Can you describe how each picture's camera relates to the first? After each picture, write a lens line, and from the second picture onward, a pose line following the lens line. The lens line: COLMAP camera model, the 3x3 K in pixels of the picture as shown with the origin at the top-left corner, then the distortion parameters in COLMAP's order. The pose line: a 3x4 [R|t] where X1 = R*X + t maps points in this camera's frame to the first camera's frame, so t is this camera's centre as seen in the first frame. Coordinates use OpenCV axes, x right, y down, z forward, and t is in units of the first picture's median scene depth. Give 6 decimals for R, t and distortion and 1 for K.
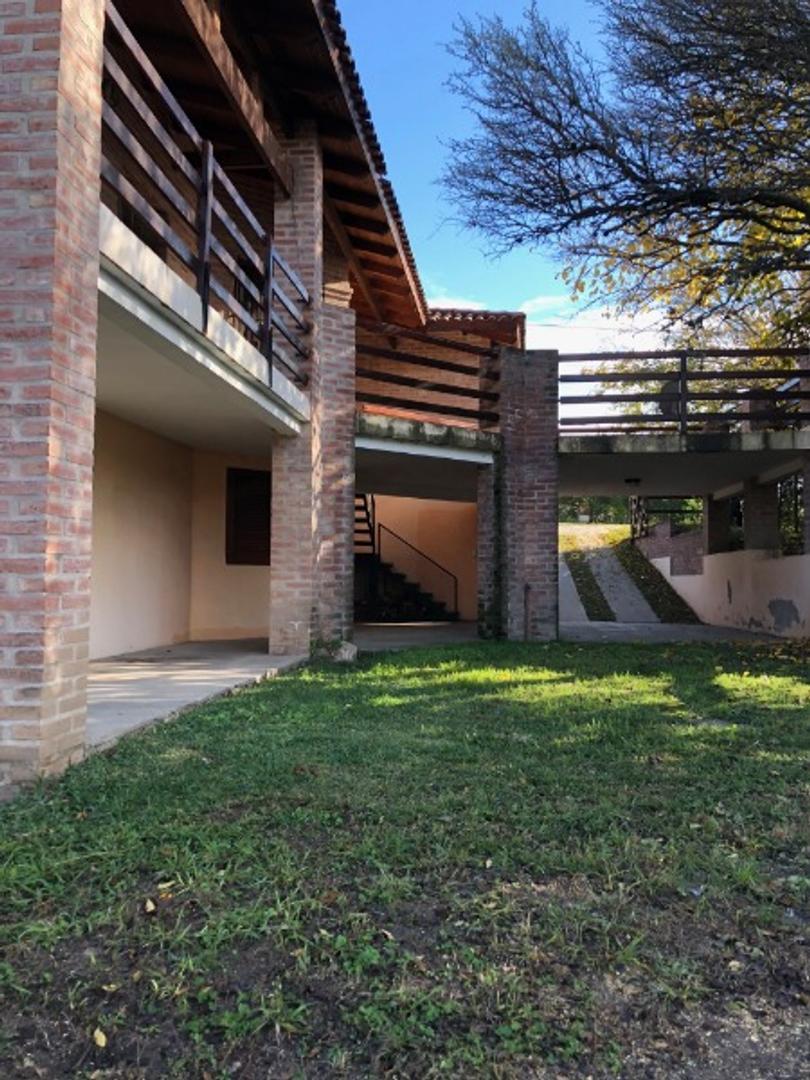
lens RADIAL K [[882.0, 0, 405.0], [0, 882.0, 540.0], [0, 0, 1]] dist [0.000940, 0.009010]
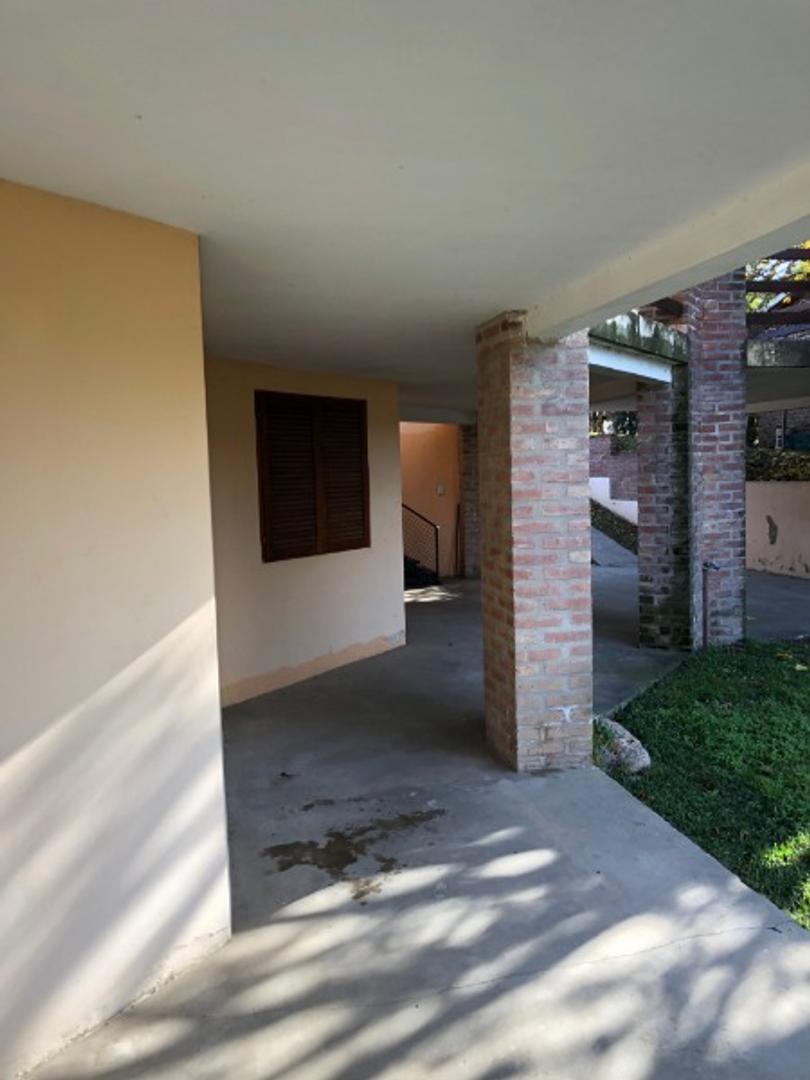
lens RADIAL K [[882.0, 0, 405.0], [0, 882.0, 540.0], [0, 0, 1]] dist [0.000940, 0.009010]
pose [[0.946460, -0.058929, 0.317398, -0.298816], [0.019725, 0.991917, 0.125344, -0.057301], [-0.322219, -0.112372, 0.939972, 0.445551]]
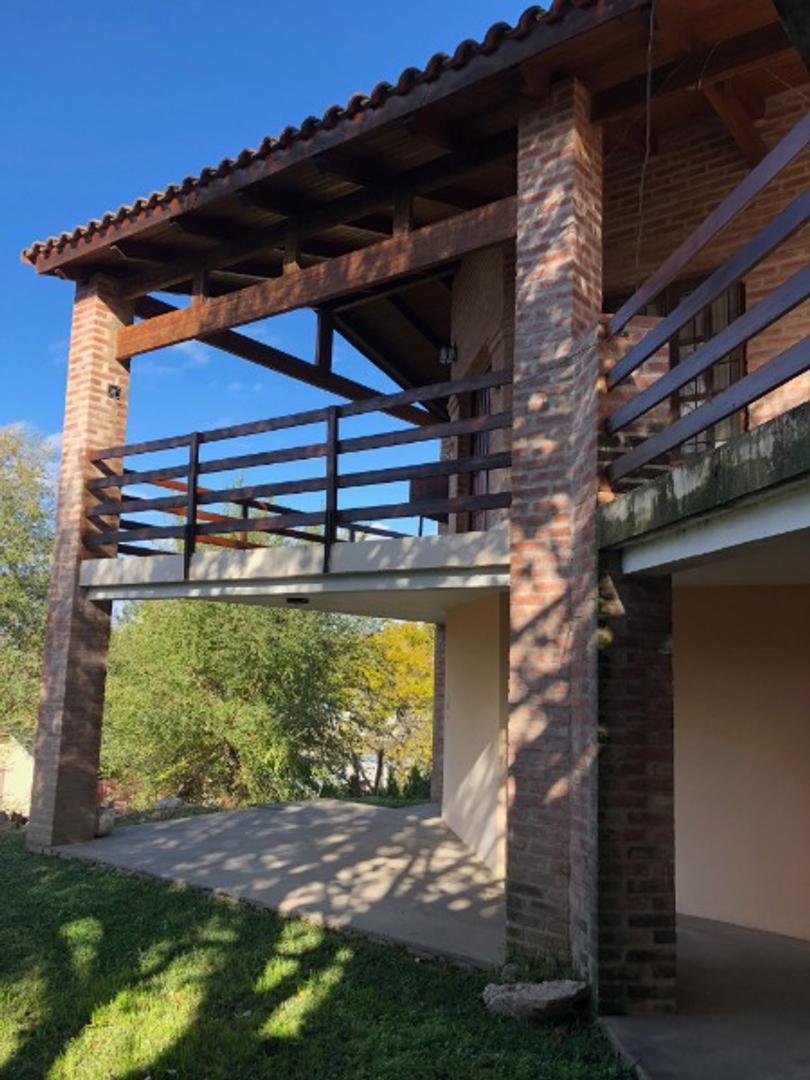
lens RADIAL K [[865.9, 0, 405.0], [0, 865.9, 540.0], [0, 0, 1]] dist [0.073101, -0.151264]
pose [[-0.515690, -0.139044, -0.845417, 0.360077], [0.006409, 0.986090, -0.166089, -0.040705], [0.856751, -0.091069, -0.507626, 1.009557]]
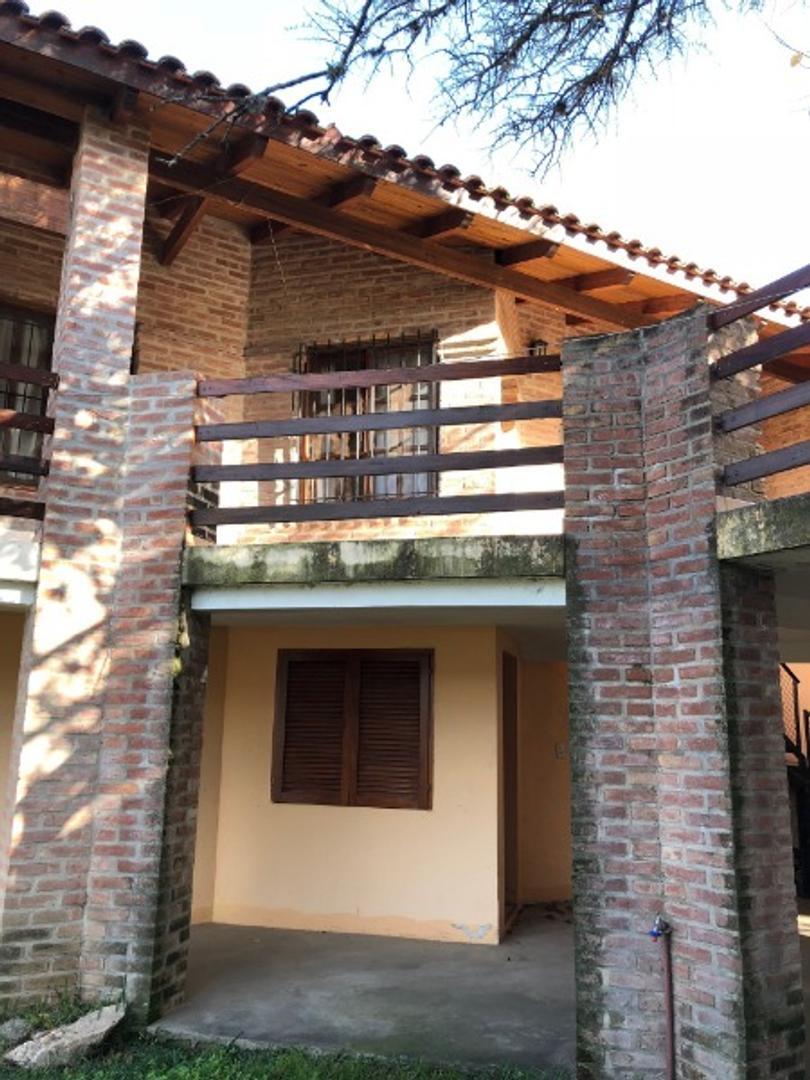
lens RADIAL K [[882.0, 0, 405.0], [0, 882.0, 540.0], [0, 0, 1]] dist [0.000940, 0.009010]
pose [[0.606471, -0.155267, -0.779798, 0.390480], [0.019691, 0.983380, -0.180488, -0.043000], [0.794862, 0.094106, 0.599449, 0.685390]]
